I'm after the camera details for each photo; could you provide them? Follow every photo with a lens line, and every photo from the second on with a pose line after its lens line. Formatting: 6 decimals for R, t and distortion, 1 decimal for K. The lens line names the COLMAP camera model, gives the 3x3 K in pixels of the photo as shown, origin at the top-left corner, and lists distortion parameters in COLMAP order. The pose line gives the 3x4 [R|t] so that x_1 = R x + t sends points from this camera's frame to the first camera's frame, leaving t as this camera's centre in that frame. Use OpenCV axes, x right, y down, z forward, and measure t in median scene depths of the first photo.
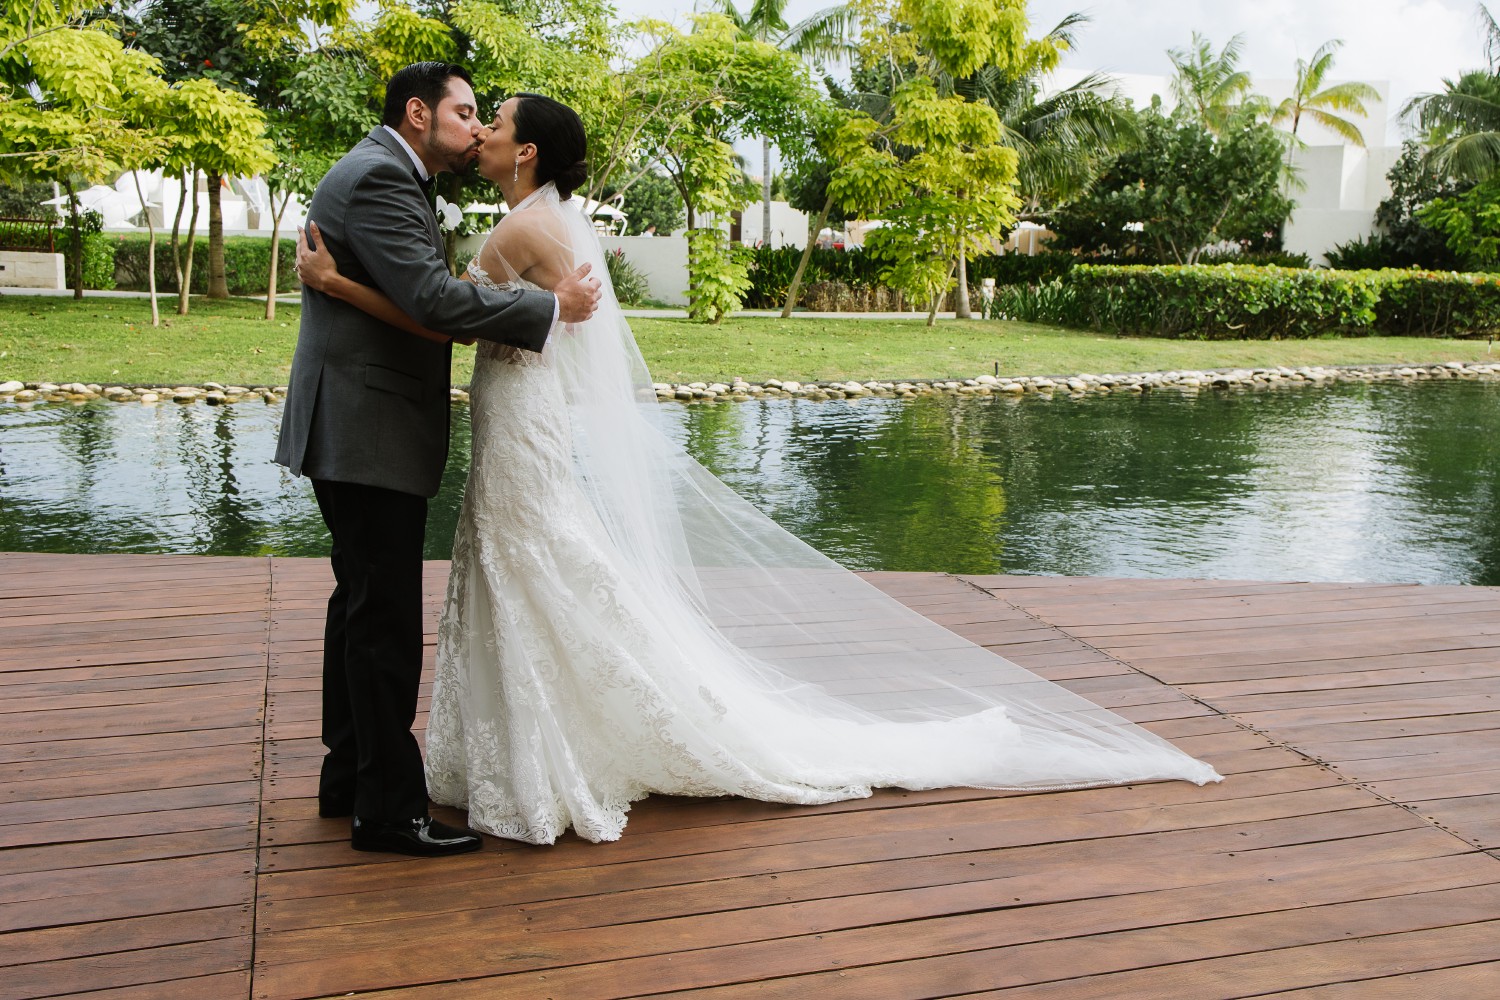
lens RADIAL K [[1416.3, 0, 758.3], [0, 1416.3, 499.3], [0, 0, 1]] dist [-0.034653, 0.018701]
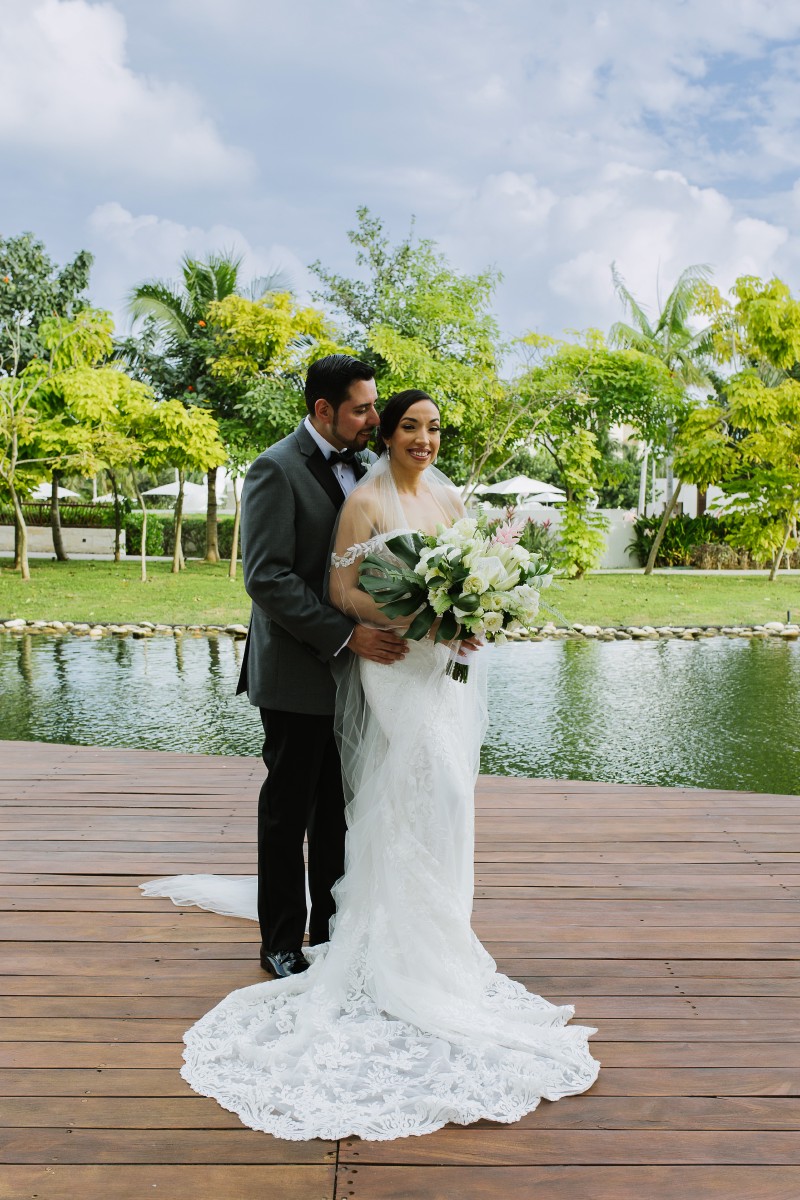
lens RADIAL K [[1179.3, 0, 399.4], [0, 1179.3, 626.6], [0, 0, 1]] dist [-0.032735, 0.009636]
pose [[0.955680, 0.008834, -0.294274, 0.121630], [-0.034229, 0.996105, -0.081259, 0.003361], [0.292410, 0.087730, 0.952260, -0.000103]]
